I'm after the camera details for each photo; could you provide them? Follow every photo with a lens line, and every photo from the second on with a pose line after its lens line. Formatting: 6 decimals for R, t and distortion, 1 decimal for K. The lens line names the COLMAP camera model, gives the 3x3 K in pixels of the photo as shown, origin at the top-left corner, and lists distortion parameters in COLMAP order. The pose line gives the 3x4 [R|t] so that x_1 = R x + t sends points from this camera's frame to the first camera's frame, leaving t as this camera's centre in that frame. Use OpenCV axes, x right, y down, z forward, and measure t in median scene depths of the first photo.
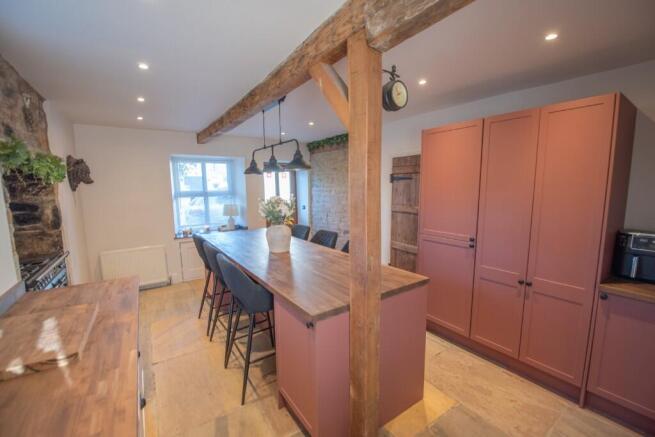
lens RADIAL K [[265.2, 0, 321.2], [0, 265.2, 218.6], [0, 0, 1]] dist [0.001347, 0.000032]
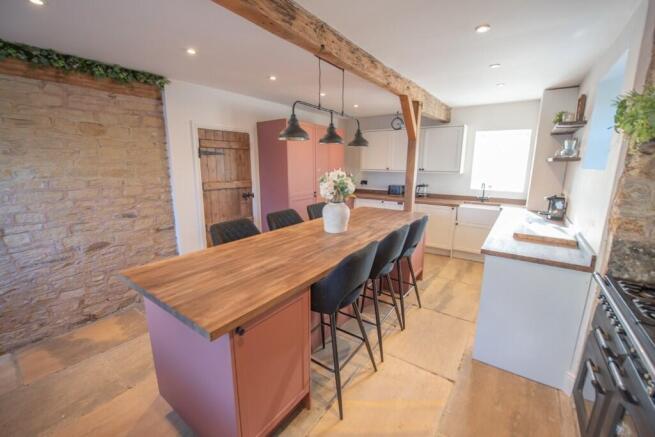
lens RADIAL K [[265.2, 0, 321.2], [0, 265.2, 218.6], [0, 0, 1]] dist [0.001347, 0.000032]
pose [[-0.309843, -0.191619, 0.931279, -0.714310], [0.117588, 0.964238, 0.237523, -0.105316], [-0.943489, 0.183102, -0.276230, 0.925178]]
